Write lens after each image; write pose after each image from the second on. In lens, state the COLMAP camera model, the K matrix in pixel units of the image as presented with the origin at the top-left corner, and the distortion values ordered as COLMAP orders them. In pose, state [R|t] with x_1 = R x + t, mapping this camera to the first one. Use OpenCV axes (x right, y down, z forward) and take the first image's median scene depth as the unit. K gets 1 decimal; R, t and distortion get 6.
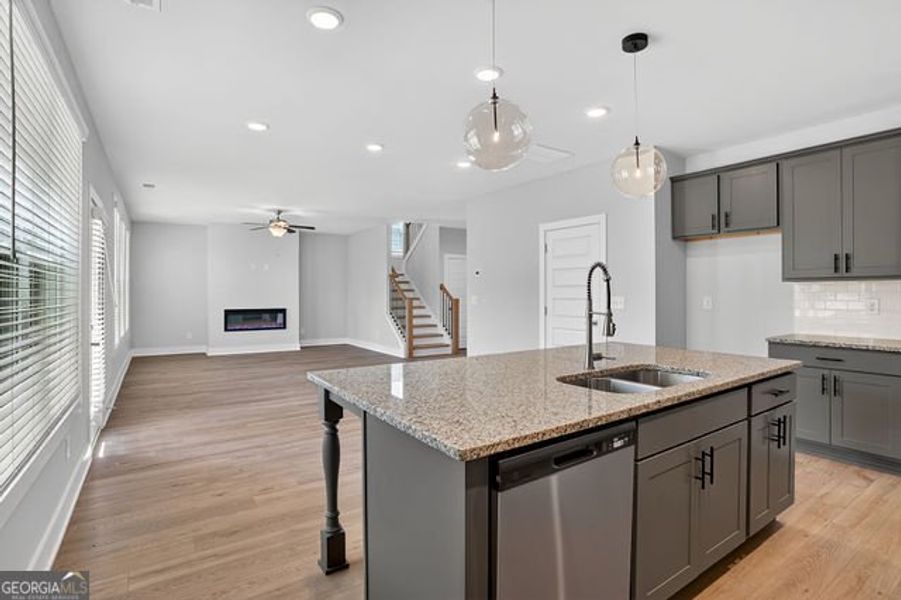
lens RADIAL K [[448.1, 0, 447.4], [0, 448.1, 293.1], [0, 0, 1]] dist [-0.077669, 0.028608]
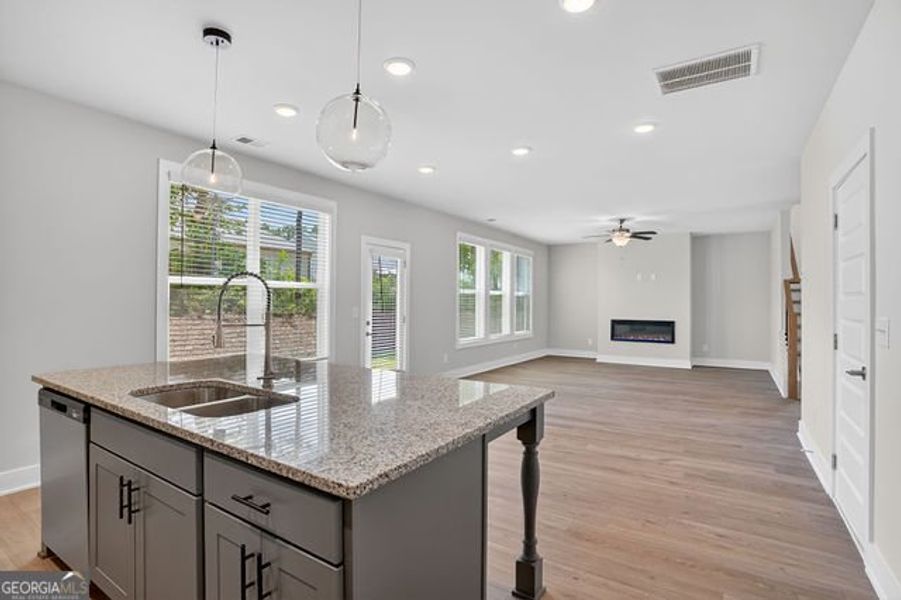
lens RADIAL K [[443.1, 0, 450.5], [0, 443.1, 300.0], [0, 0, 1]] dist [-0.043372, 0.000129]
pose [[0.391109, -0.000547, -0.920344, 0.309831], [-0.009152, 0.999948, -0.004484, -0.000759], [0.920299, 0.010176, 0.391083, 0.234124]]
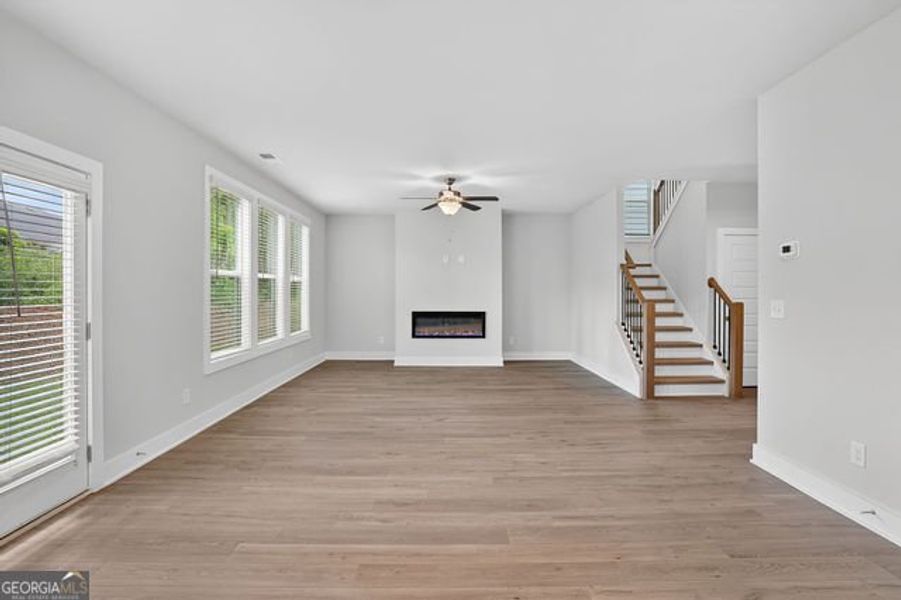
lens RADIAL K [[448.1, 0, 447.4], [0, 448.1, 293.1], [0, 0, 1]] dist [-0.077669, 0.028608]
pose [[0.833023, 0.003793, -0.553225, 0.017993], [-0.002103, 0.999991, 0.003690, -0.000699], [0.553234, -0.001911, 0.833024, 0.327875]]
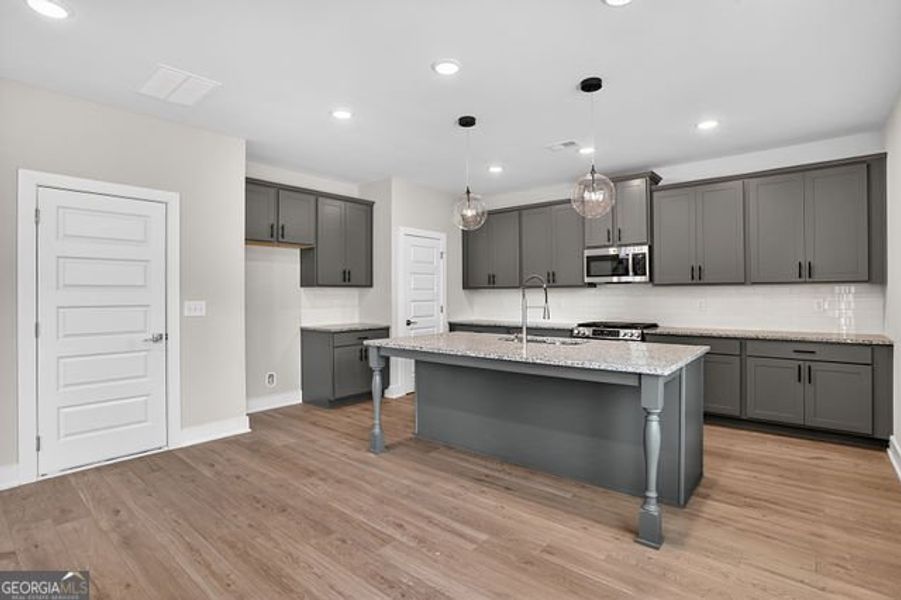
lens RADIAL K [[448.1, 0, 447.4], [0, 448.1, 293.1], [0, 0, 1]] dist [-0.077669, 0.028608]
pose [[-0.270620, 0.004944, 0.962674, -0.262617], [0.005726, 0.999977, -0.003526, -0.000324], [-0.962669, 0.004558, -0.270642, 0.397202]]
